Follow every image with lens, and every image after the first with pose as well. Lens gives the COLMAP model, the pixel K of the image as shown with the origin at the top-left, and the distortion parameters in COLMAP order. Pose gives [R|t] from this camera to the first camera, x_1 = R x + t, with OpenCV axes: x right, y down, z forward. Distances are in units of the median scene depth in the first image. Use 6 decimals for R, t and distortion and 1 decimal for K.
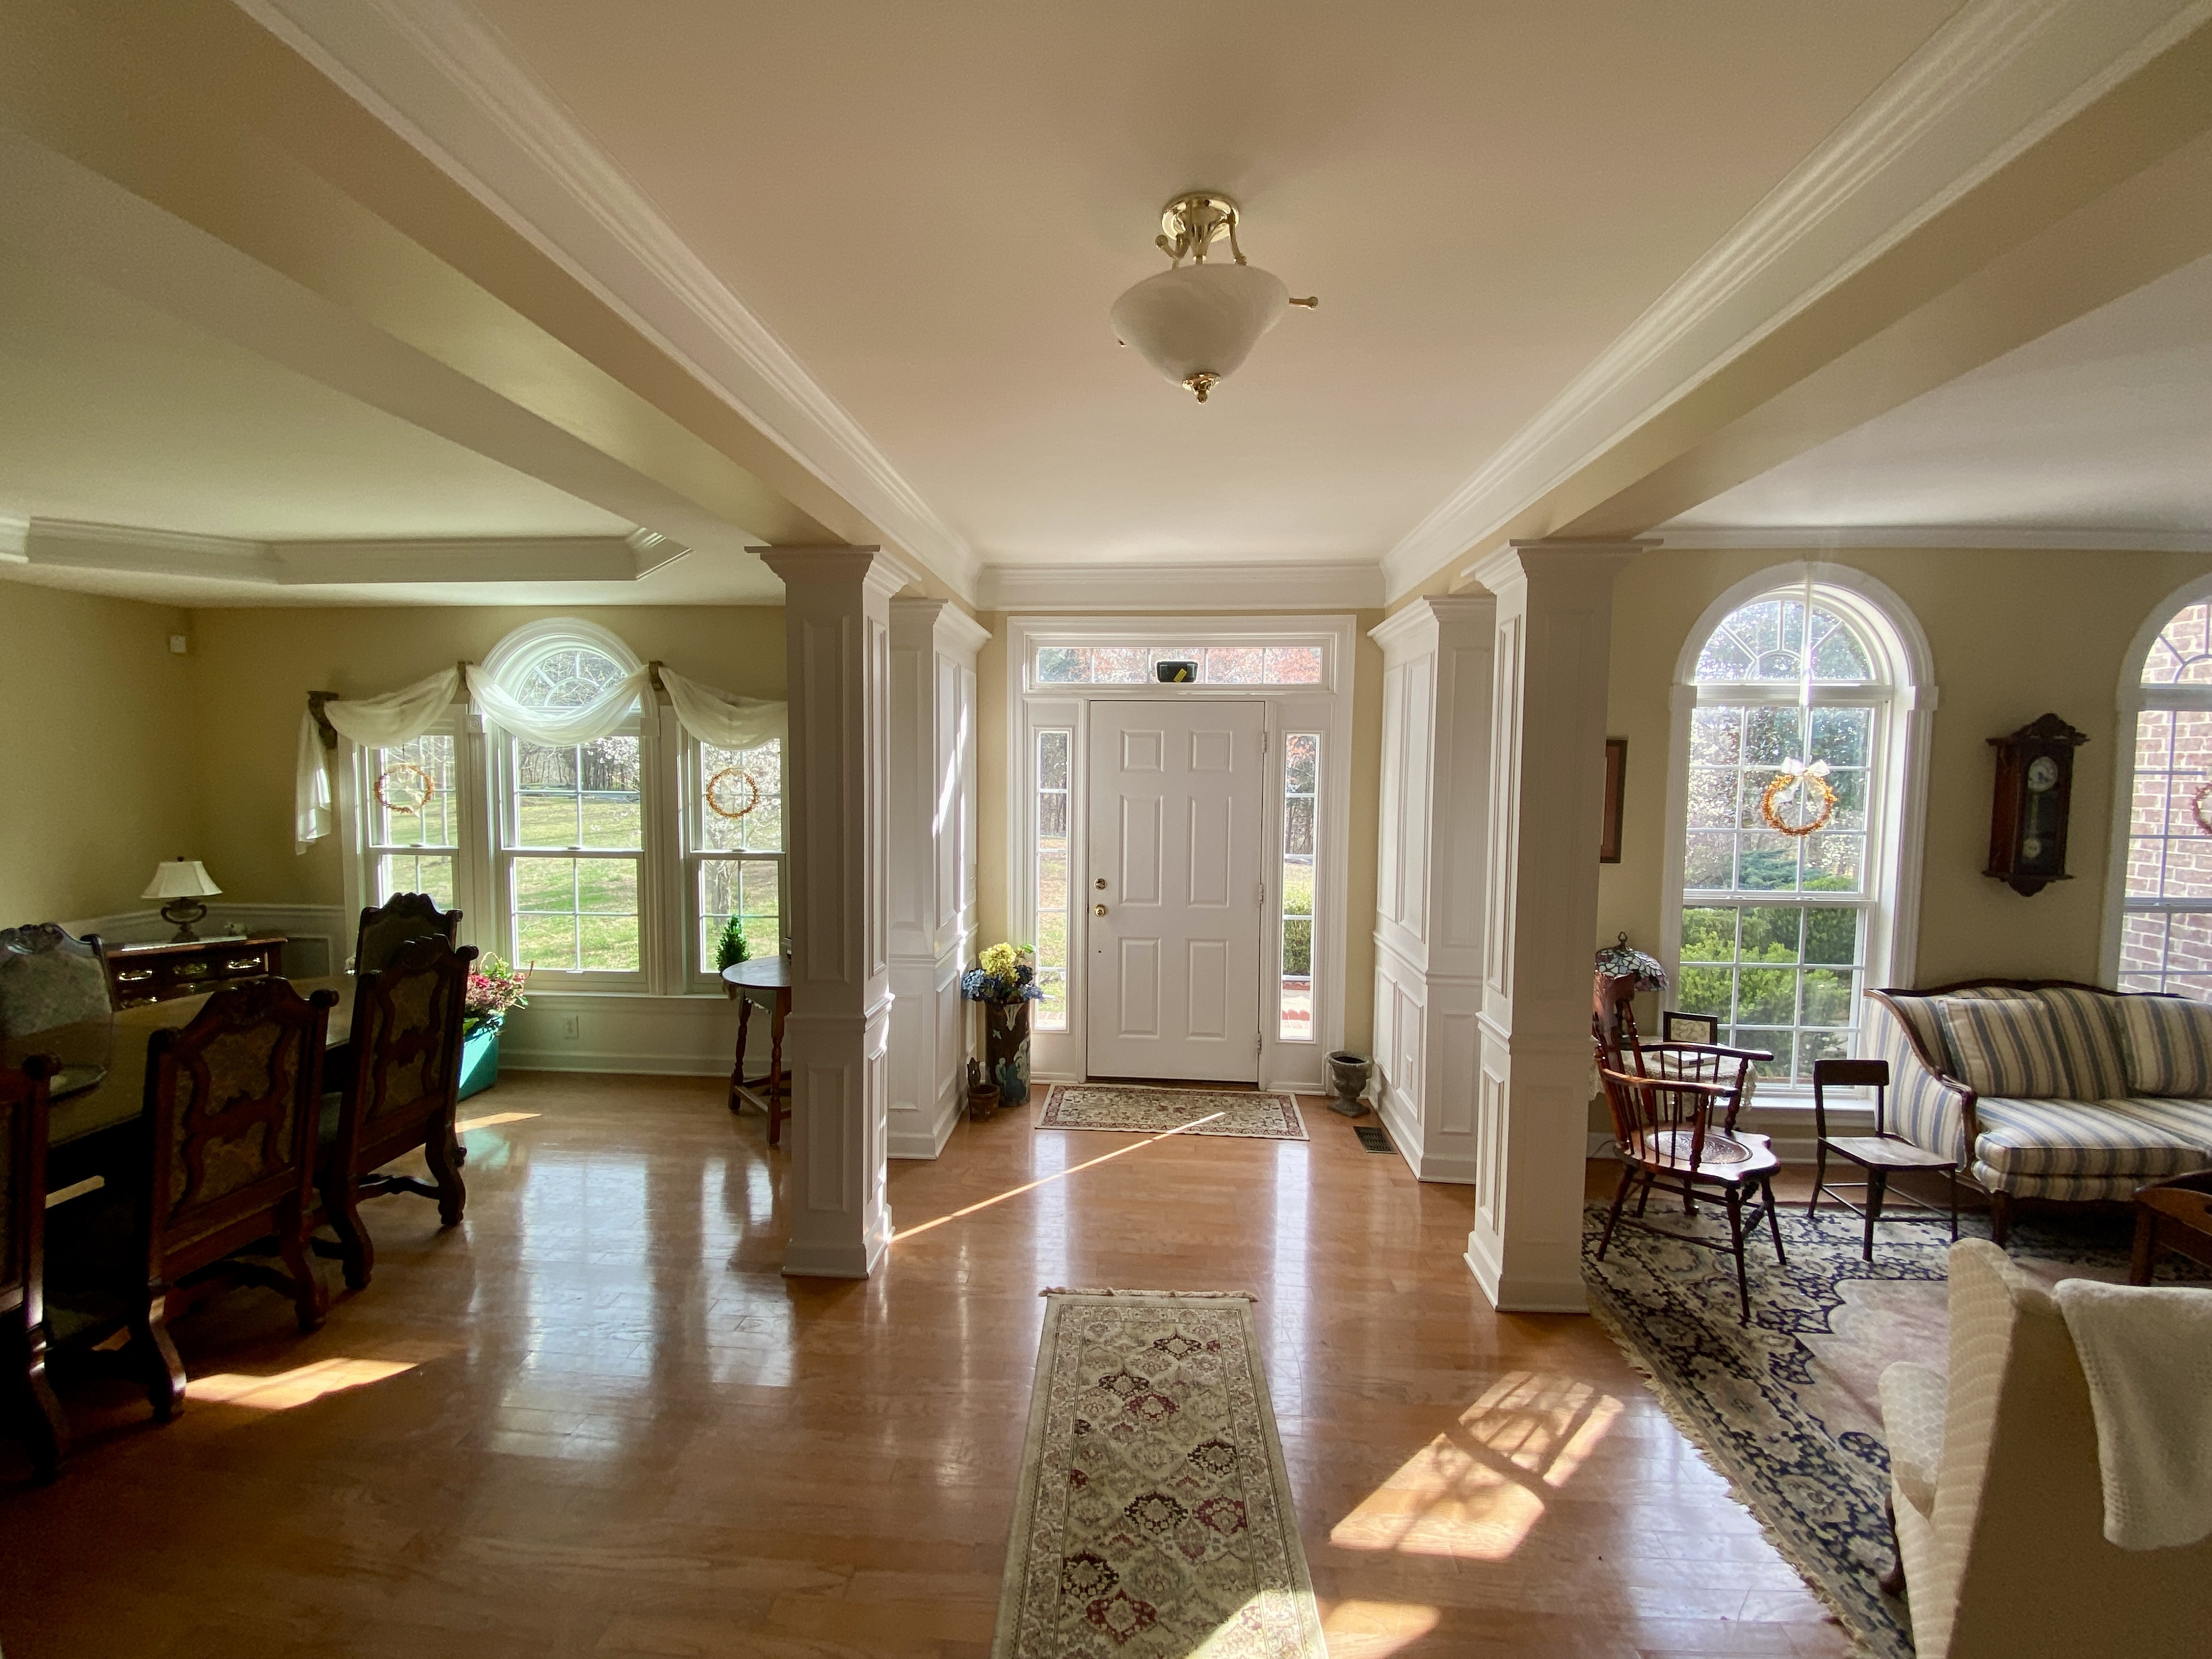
lens RADIAL K [[889.2, 0, 1104.9], [0, 889.2, 826.2], [0, 0, 1]] dist [-0.000464, -0.000103]
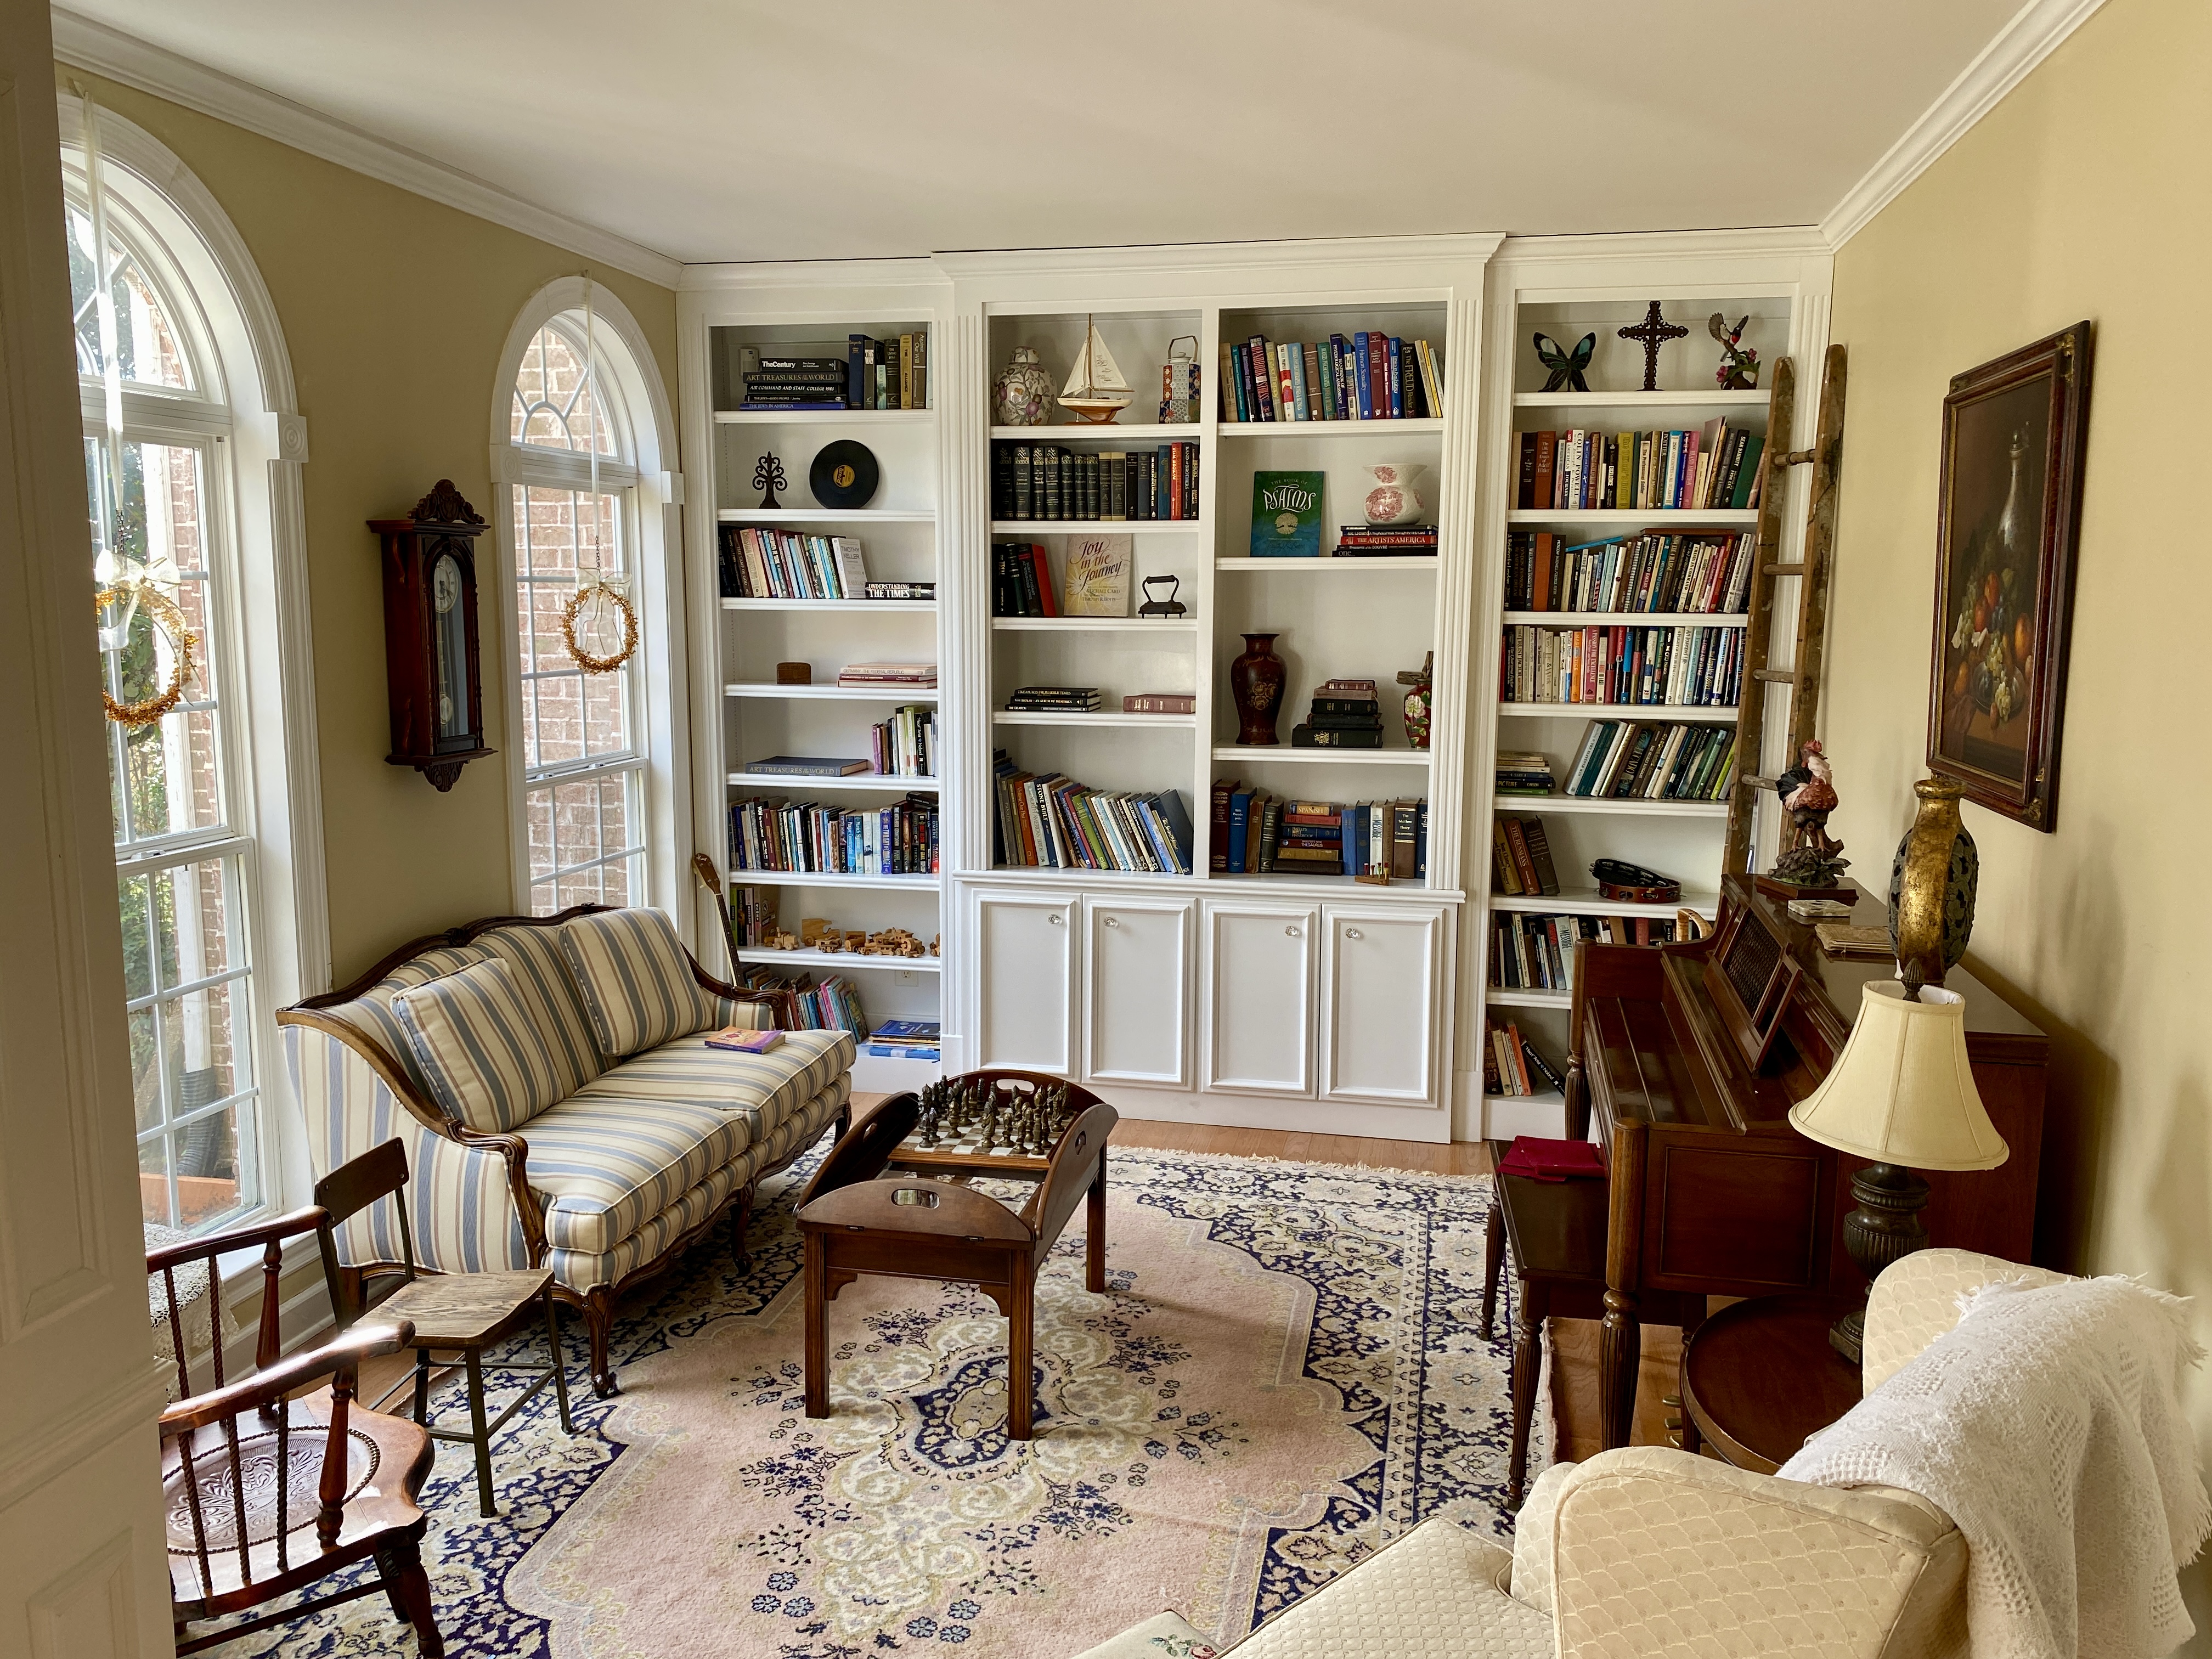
lens RADIAL K [[1699.4, 0, 1107.0], [0, 1699.4, 830.2], [0, 0, 1]] dist [0.004042, 0.002059]
pose [[0.143449, -0.151096, 0.978055, -0.017491], [0.057127, 0.987893, 0.144237, -0.035156], [-0.988008, 0.035183, 0.150344, 0.401873]]
